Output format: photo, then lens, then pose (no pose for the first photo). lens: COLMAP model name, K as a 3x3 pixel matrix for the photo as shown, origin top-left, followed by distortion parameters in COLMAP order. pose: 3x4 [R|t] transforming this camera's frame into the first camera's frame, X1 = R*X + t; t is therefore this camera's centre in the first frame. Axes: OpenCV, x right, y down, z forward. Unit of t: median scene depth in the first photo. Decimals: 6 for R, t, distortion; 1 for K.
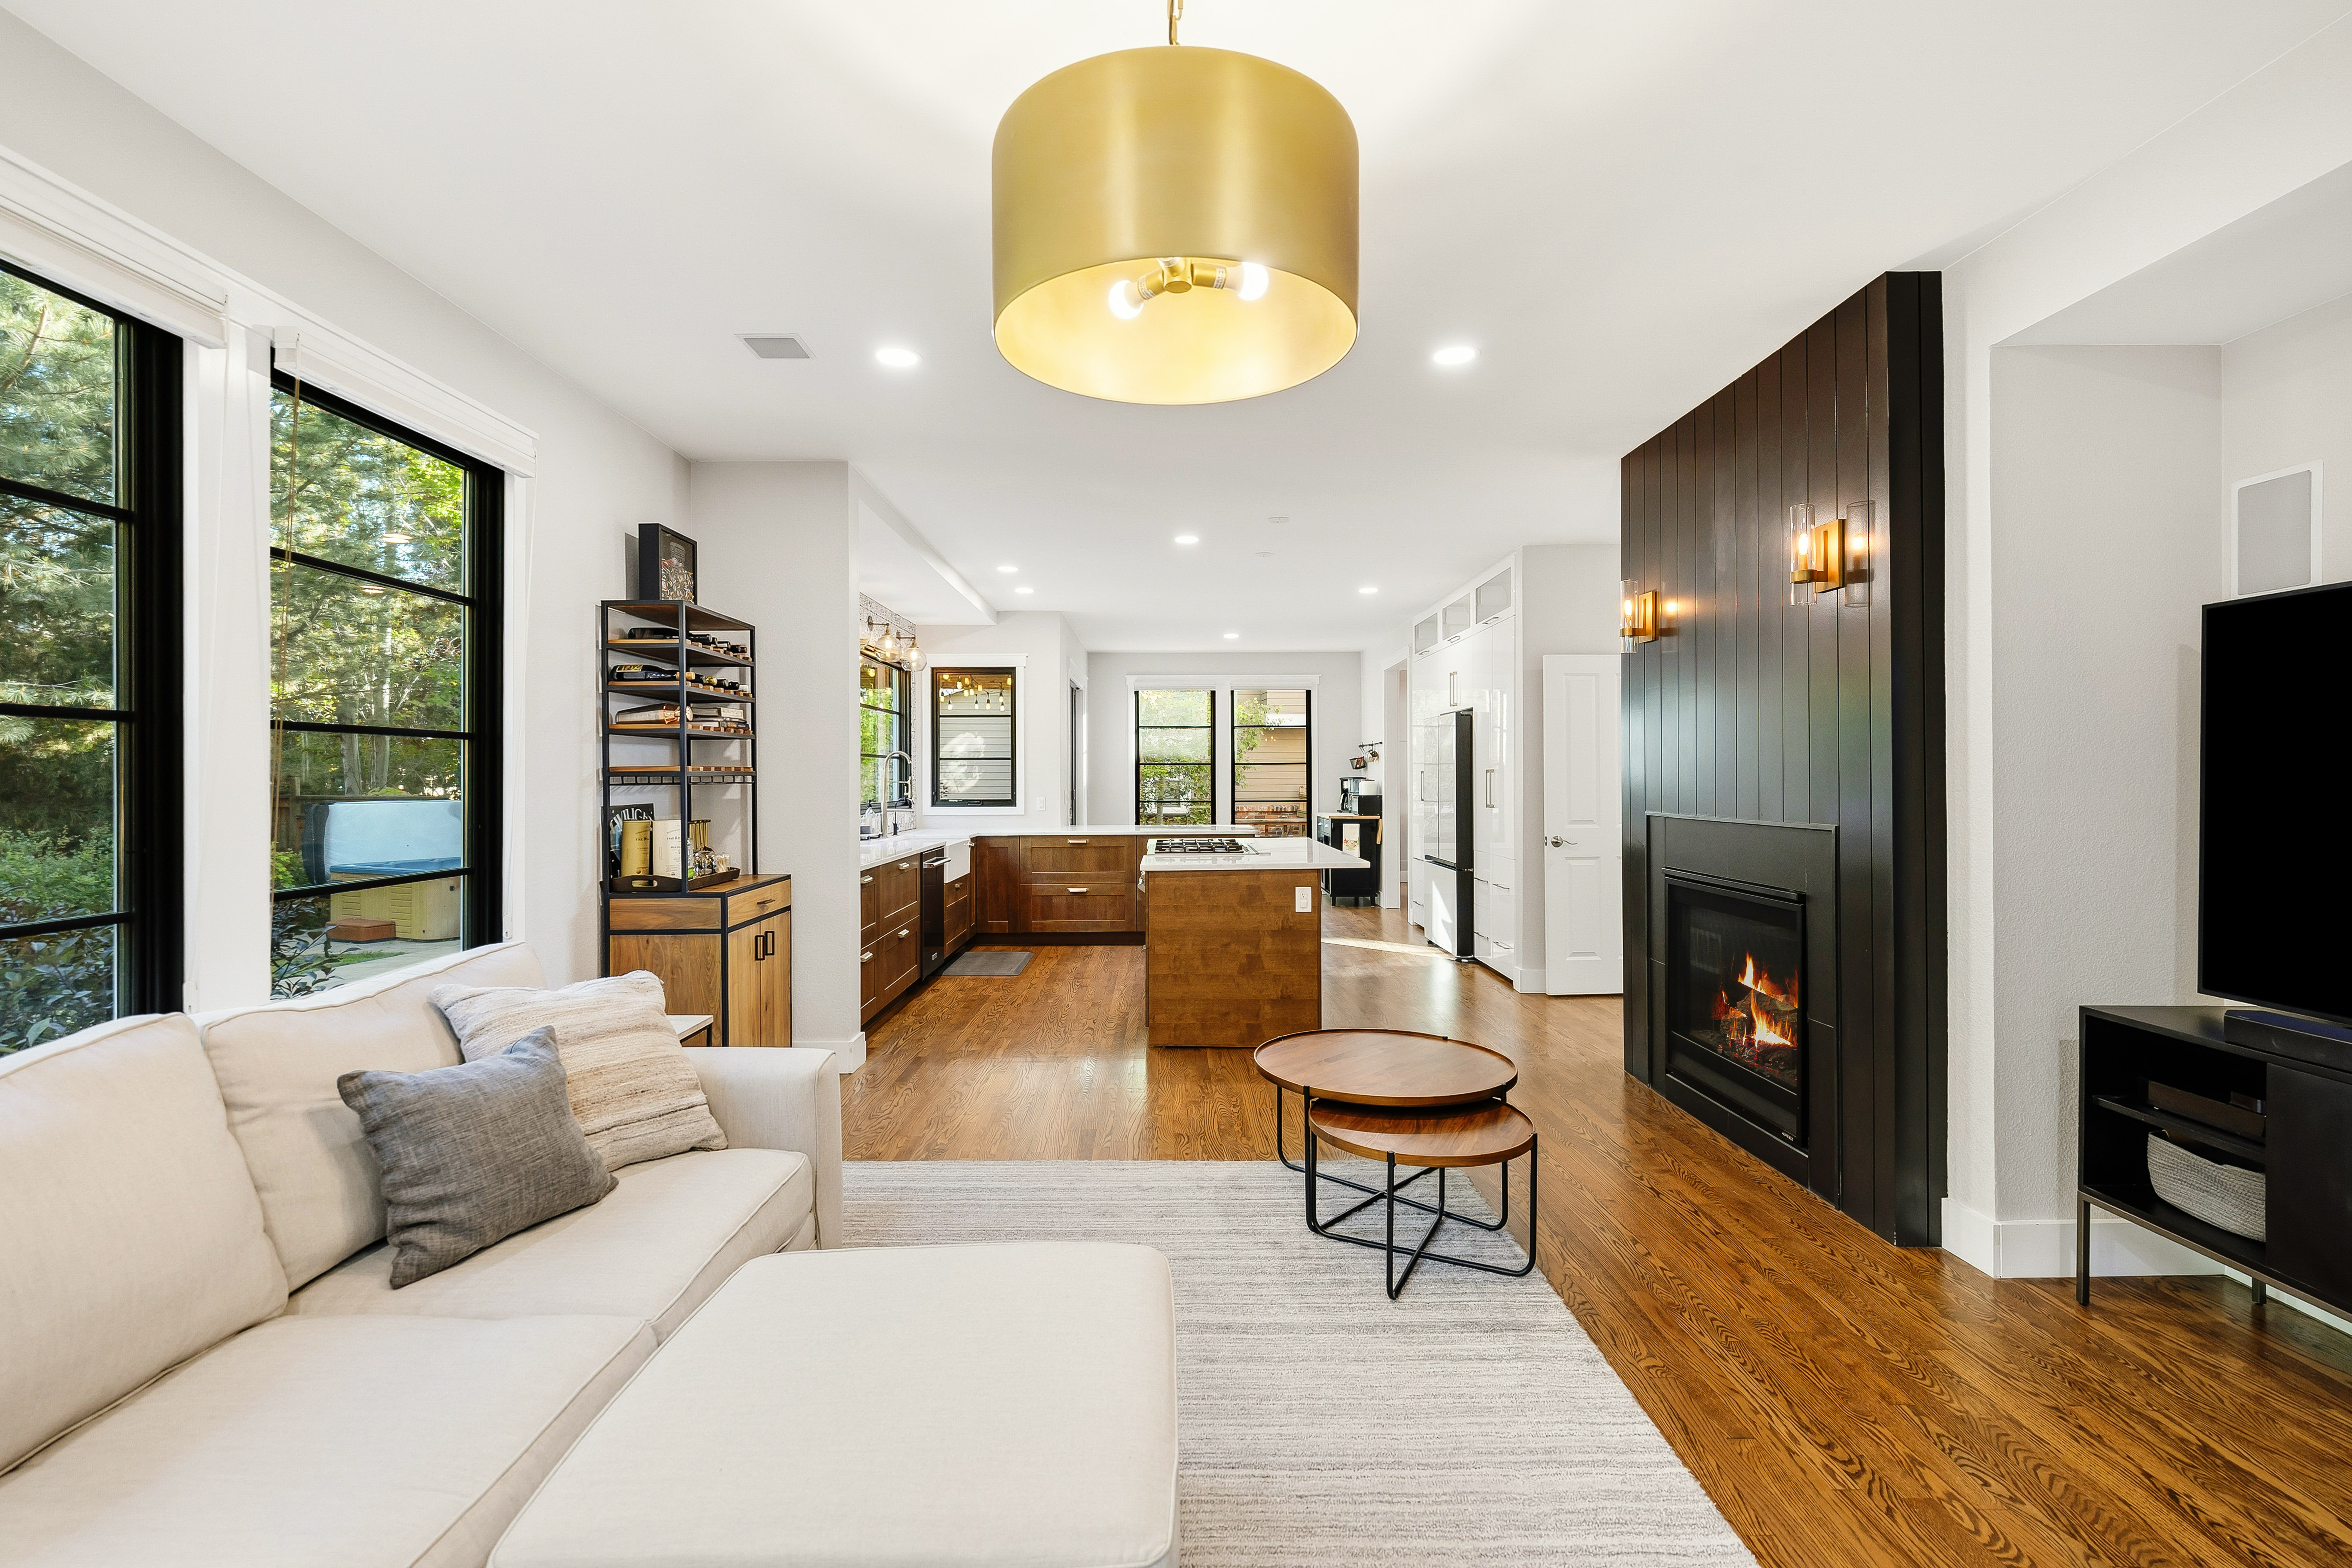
lens RADIAL K [[1024.2, 0, 1178.3], [0, 1024.2, 780.7], [0, 0, 1]] dist [0.000830, -0.003587]
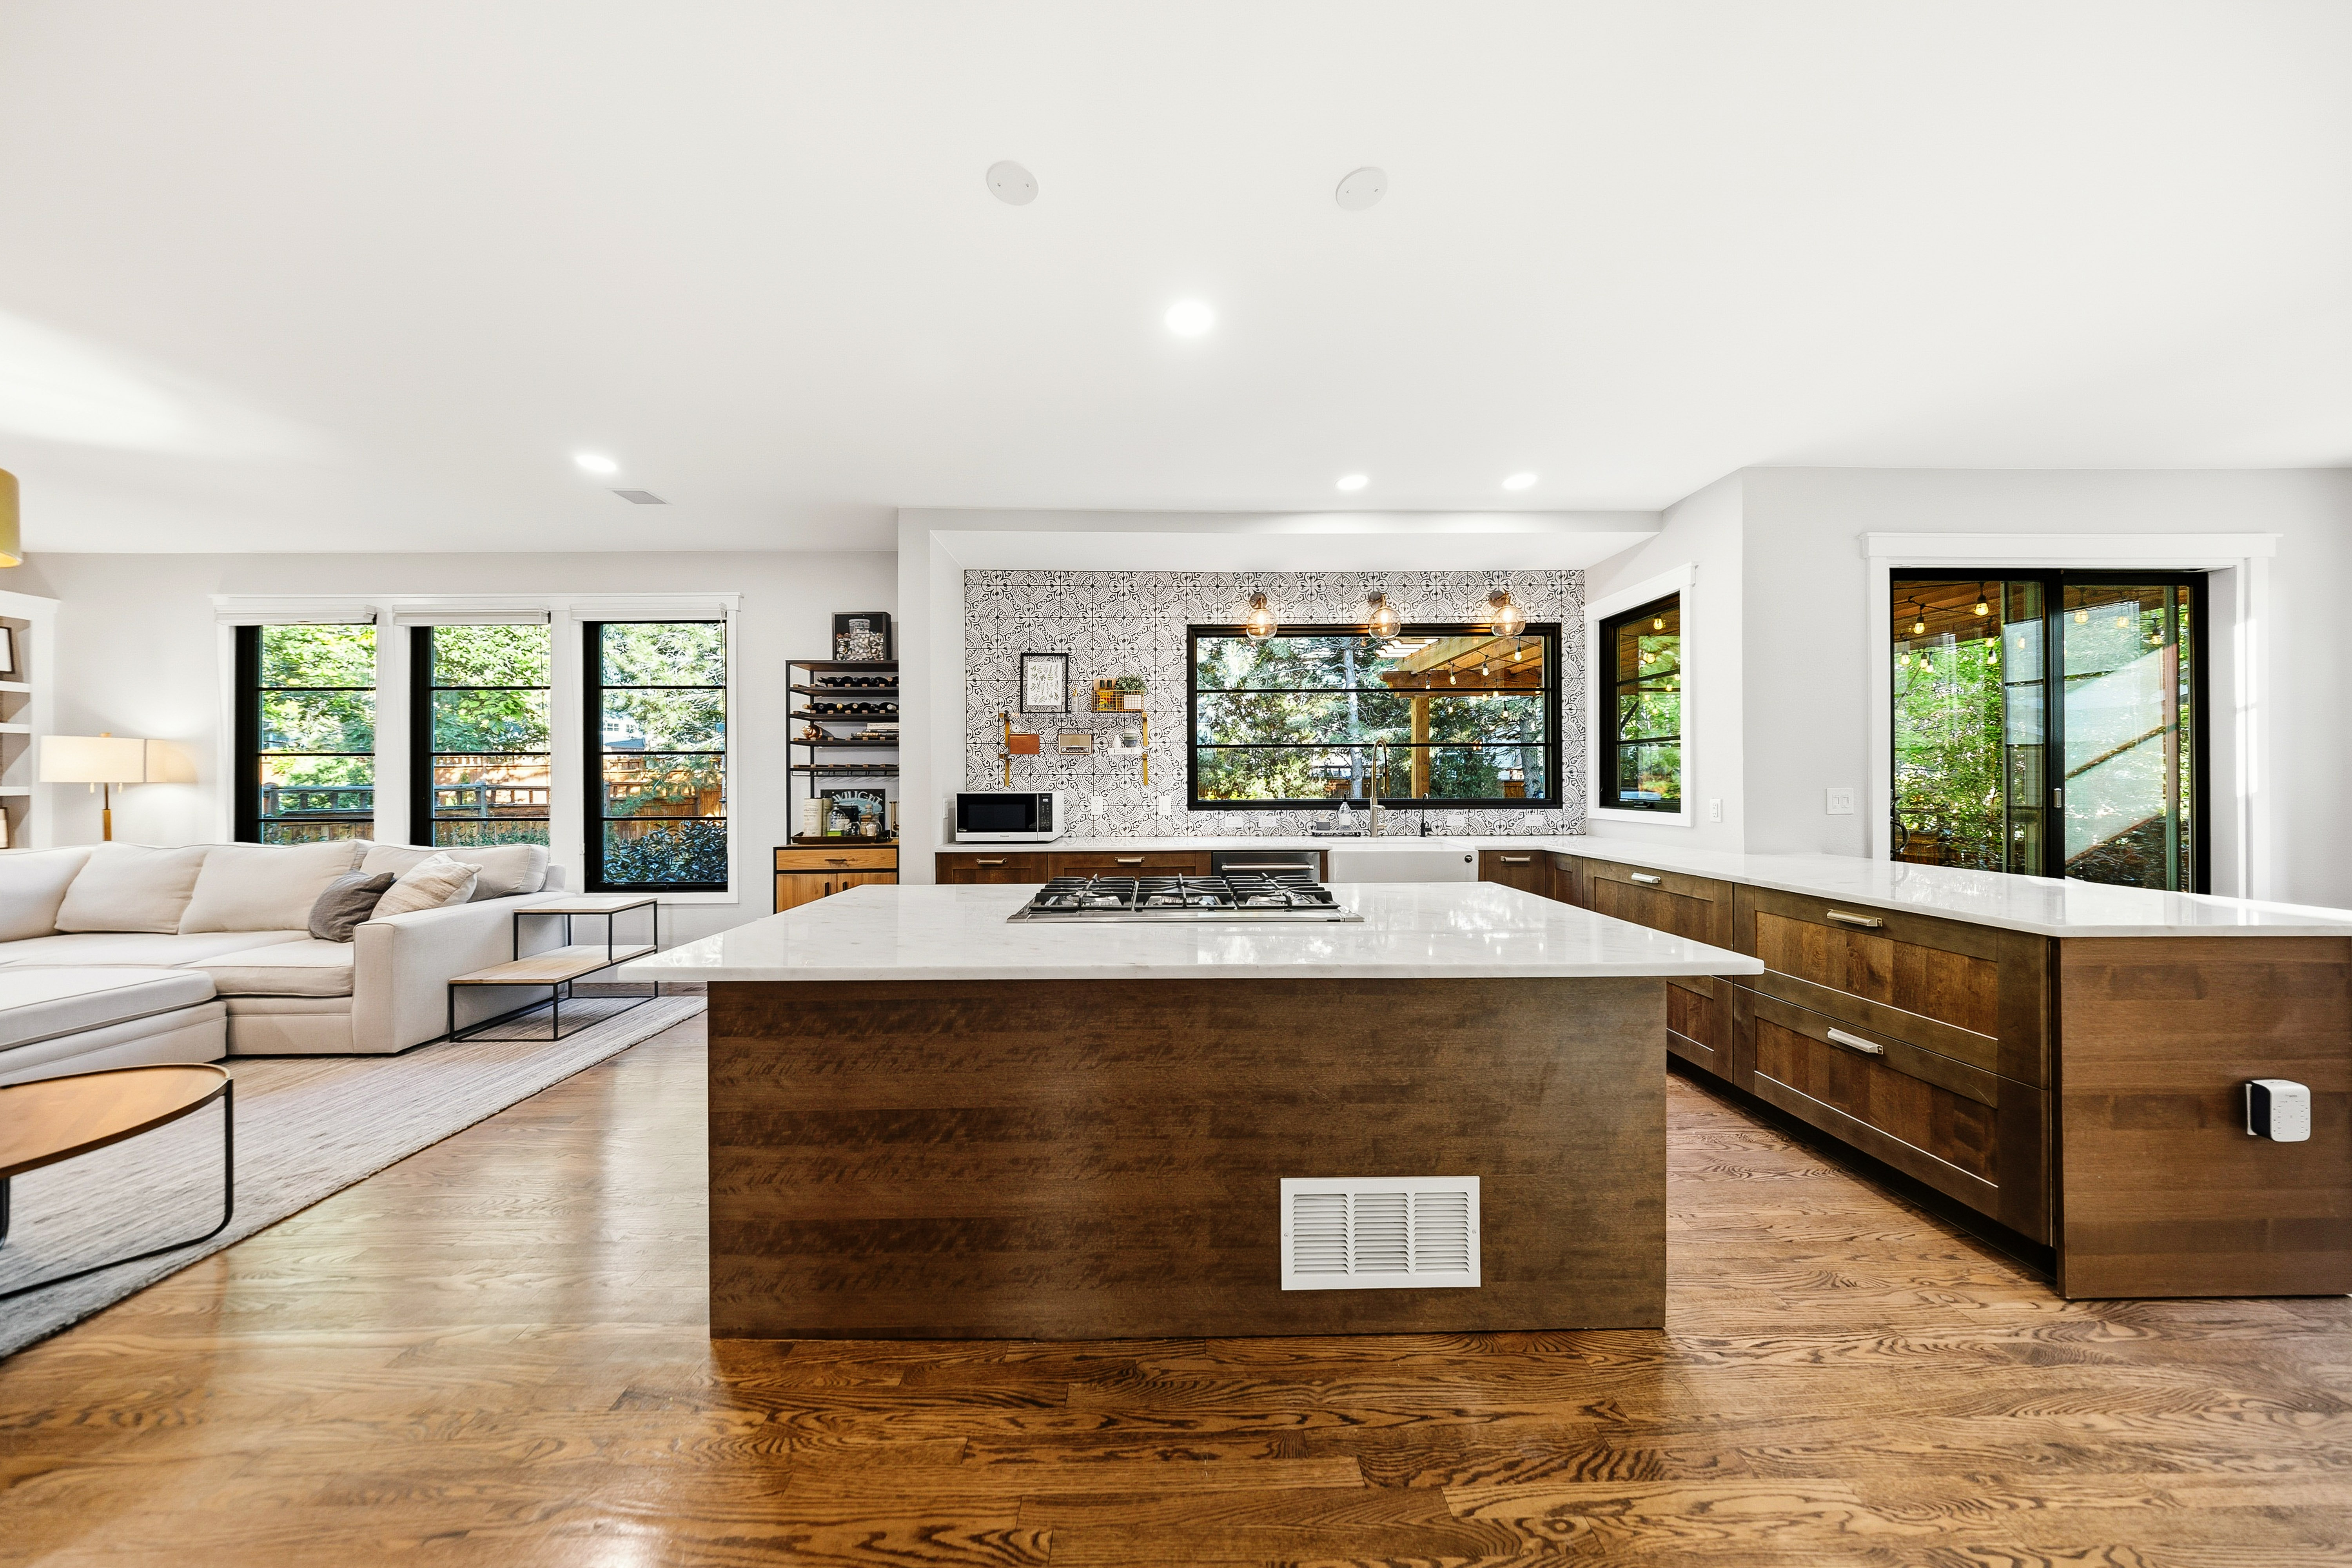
lens RADIAL K [[687.9, 0, 1181.8], [0, 687.9, 780.1], [0, 0, 1]] dist [-0.002217, 0.000216]
pose [[0.010403, -0.001462, -0.999945, 0.457548], [0.003292, 0.999994, -0.001428, 0.008387], [0.999940, -0.003277, 0.010408, 1.219659]]
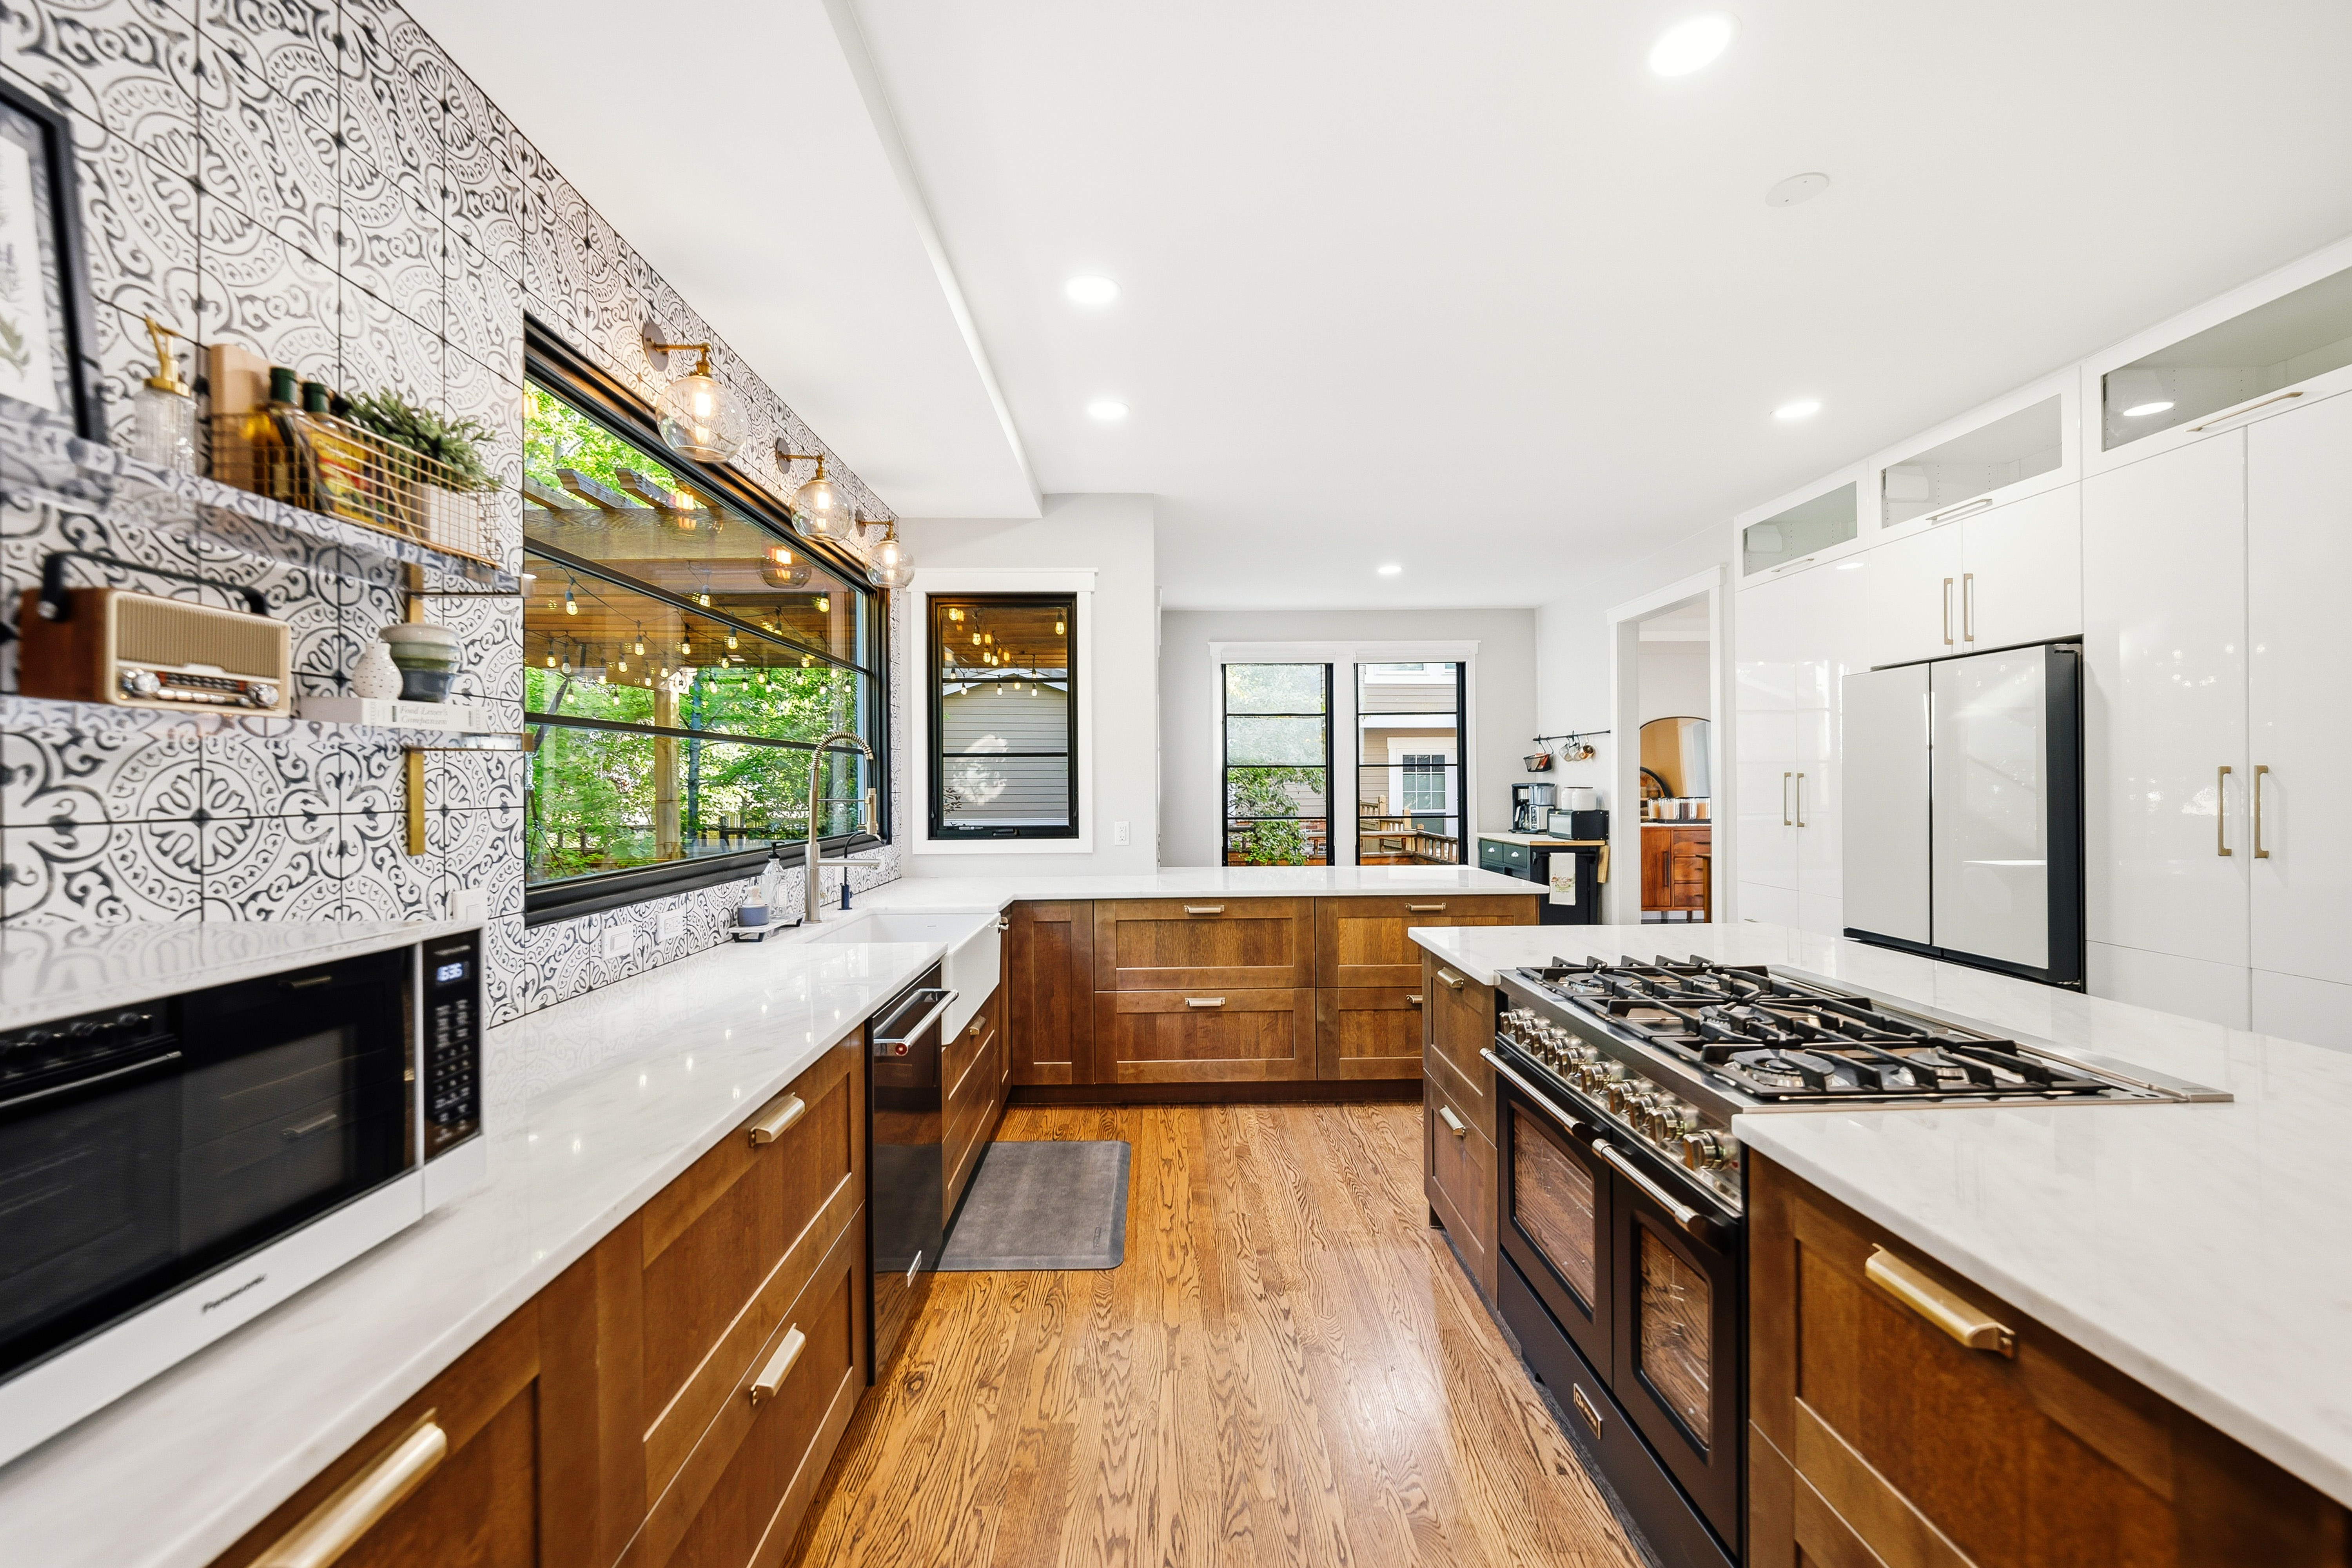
lens RADIAL K [[919.1, 0, 1192.4], [0, 919.1, 775.4], [0, 0, 1]] dist [-0.007475, -0.001607]
pose [[0.999735, -0.004627, 0.022555, -0.189530], [0.004871, 0.999930, -0.010778, -0.007741], [-0.022504, 0.010885, 0.999688, 0.871976]]
